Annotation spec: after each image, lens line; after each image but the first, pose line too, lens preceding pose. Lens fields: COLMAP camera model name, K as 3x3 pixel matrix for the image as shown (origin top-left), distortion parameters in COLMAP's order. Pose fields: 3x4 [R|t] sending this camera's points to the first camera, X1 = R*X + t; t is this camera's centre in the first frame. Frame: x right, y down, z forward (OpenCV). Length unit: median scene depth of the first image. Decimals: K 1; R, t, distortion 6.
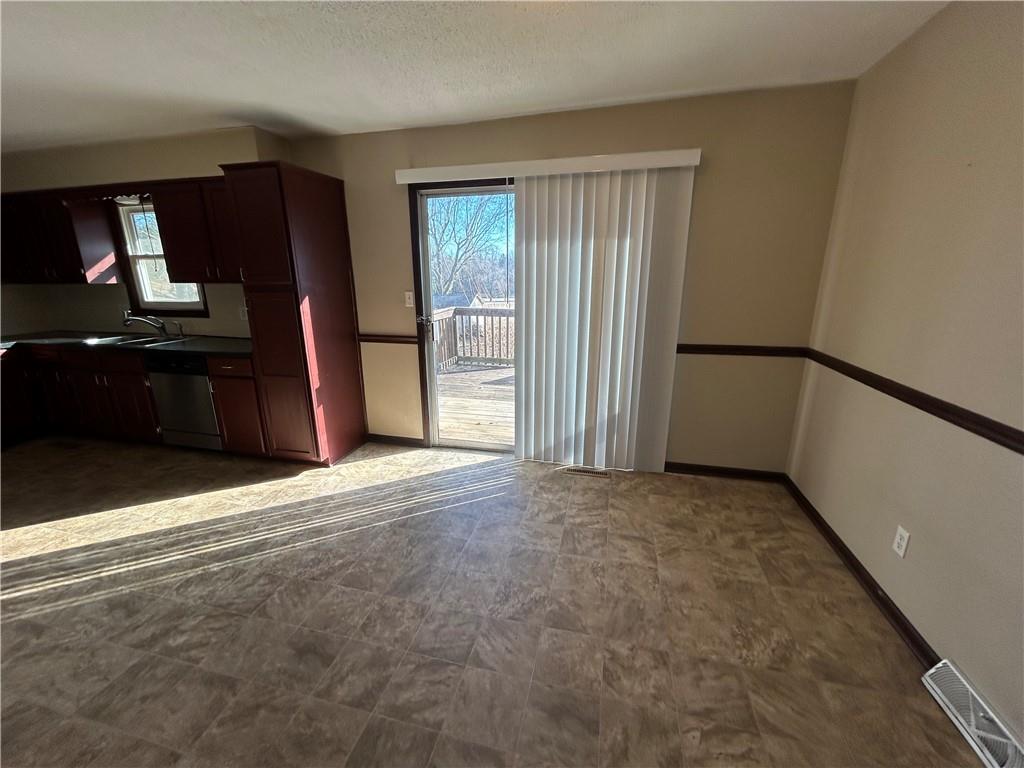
lens RADIAL K [[414.0, 0, 510.6], [0, 414.0, 383.0], [0, 0, 1]] dist [-0.005506, 0.003109]
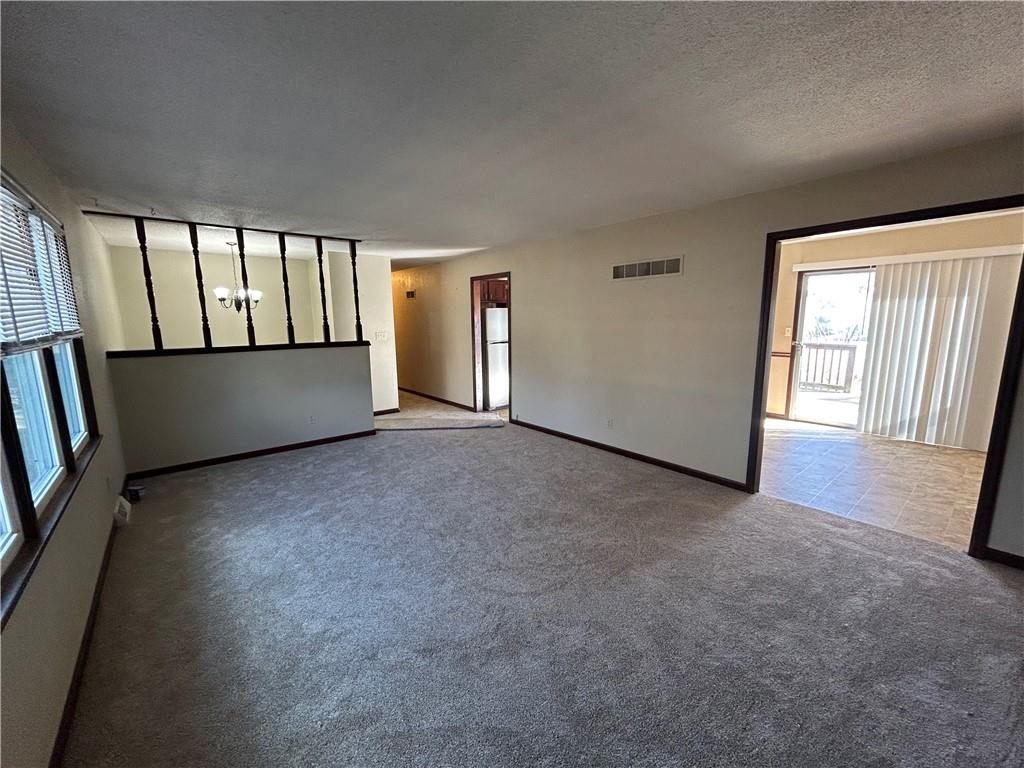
lens RADIAL K [[414.0, 0, 509.1], [0, 414.0, 383.3], [0, 0, 1]] dist [-0.005506, 0.003109]
pose [[0.803959, 0.088802, -0.588017, -0.172956], [-0.141182, 0.989020, -0.043668, 0.307706], [0.577683, 0.118125, 0.807669, -1.288026]]
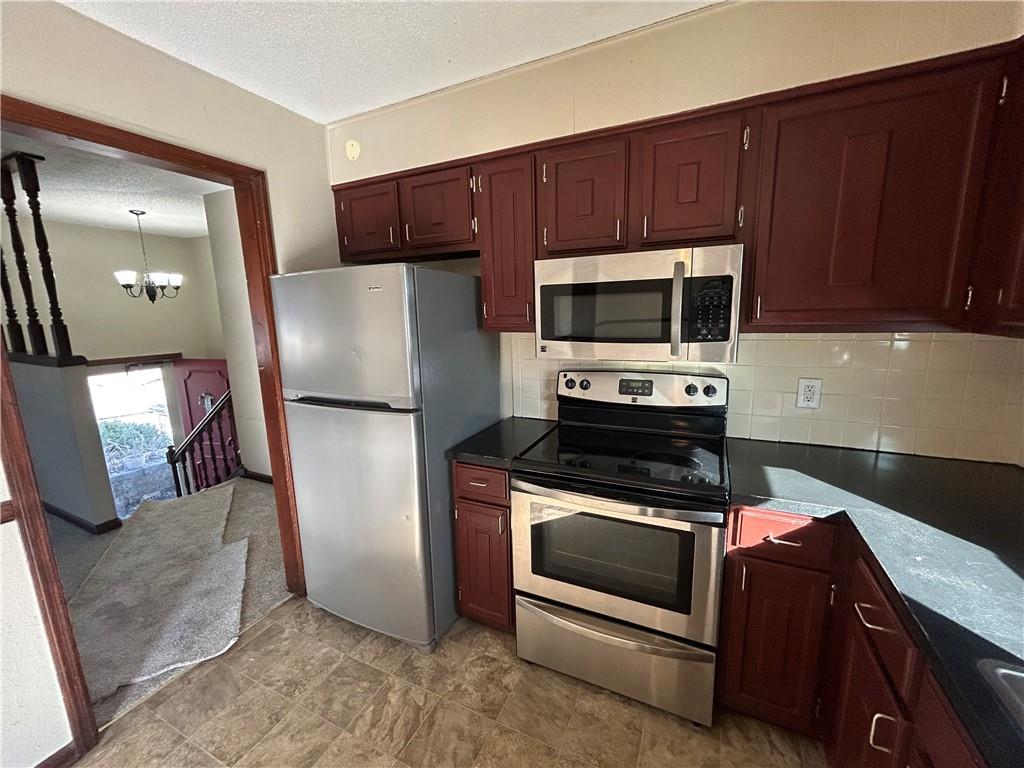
lens RADIAL K [[414.0, 0, 510.1], [0, 414.0, 382.2], [0, 0, 1]] dist [-0.005506, 0.003109]
pose [[-0.204883, 0.179180, -0.962246, -1.067552], [-0.226514, 0.947733, 0.224707, -0.263014], [0.952216, 0.264001, -0.153587, 0.971381]]
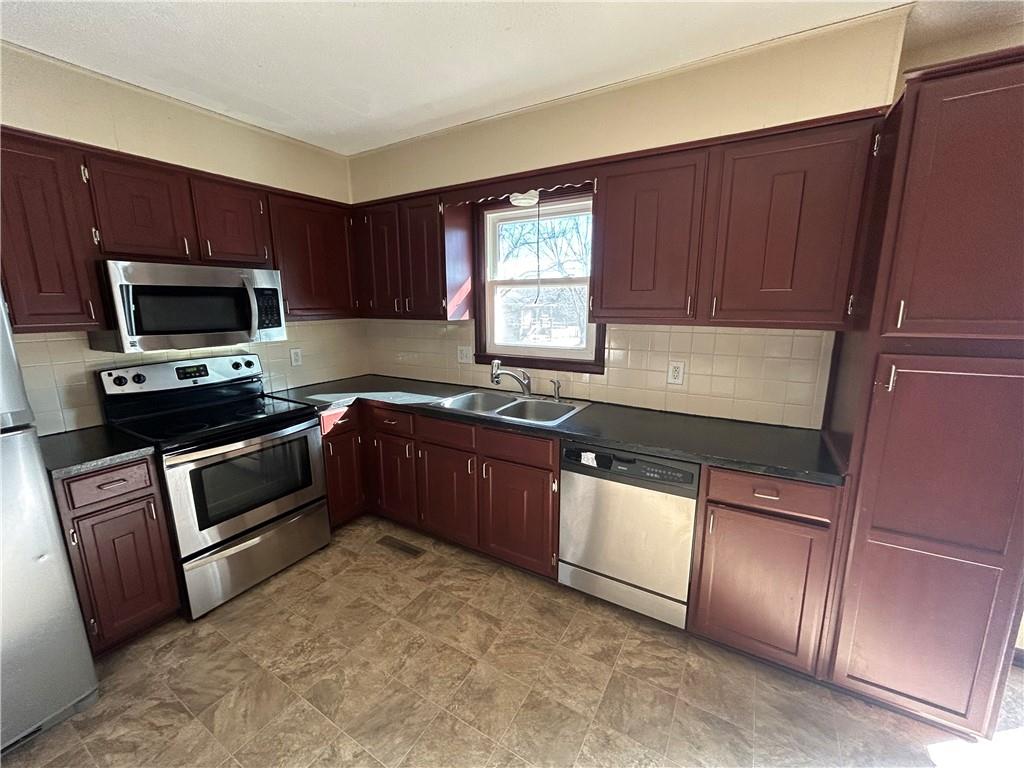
lens RADIAL K [[414.0, 0, 510.6], [0, 414.0, 383.5], [0, 0, 1]] dist [-0.005506, 0.003109]
pose [[0.956527, 0.057938, -0.285832, -0.913509], [-0.075668, 0.995809, -0.051371, -0.133173], [0.281658, 0.070766, 0.956902, 0.459627]]
